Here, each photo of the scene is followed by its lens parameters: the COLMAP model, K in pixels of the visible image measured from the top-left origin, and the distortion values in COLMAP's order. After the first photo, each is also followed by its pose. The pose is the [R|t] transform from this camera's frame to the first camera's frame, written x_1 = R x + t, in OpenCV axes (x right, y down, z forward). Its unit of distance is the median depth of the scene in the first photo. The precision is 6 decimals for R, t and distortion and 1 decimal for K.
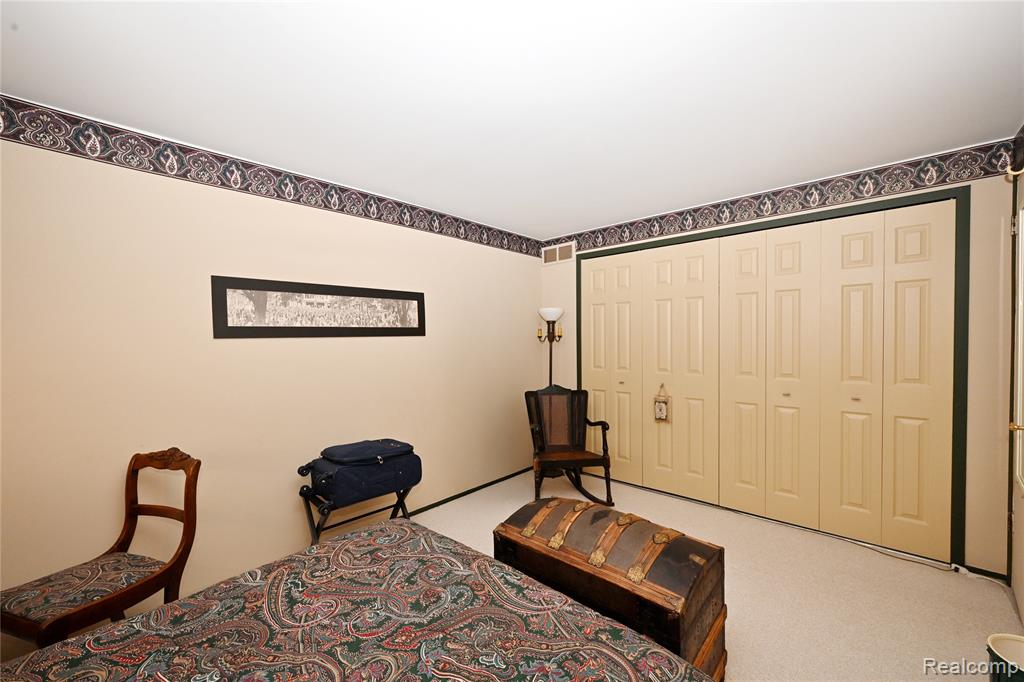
lens RADIAL K [[415.4, 0, 512.0], [0, 415.4, 341.0], [0, 0, 1]] dist [0.001758, 0.000313]
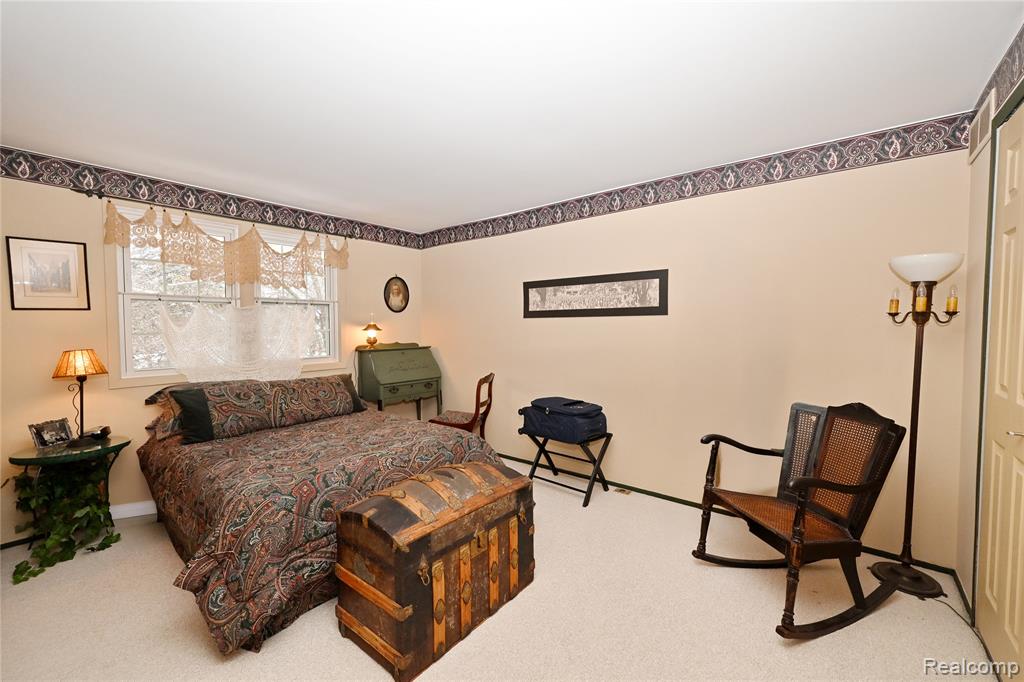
lens RADIAL K [[415.4, 0, 512.0], [0, 415.4, 341.0], [0, 0, 1]] dist [0.001758, 0.000313]
pose [[0.059391, 0.050492, -0.996957, 0.771262], [-0.006119, 0.998720, 0.050217, 0.001510], [0.998216, 0.003118, 0.059624, 0.638739]]
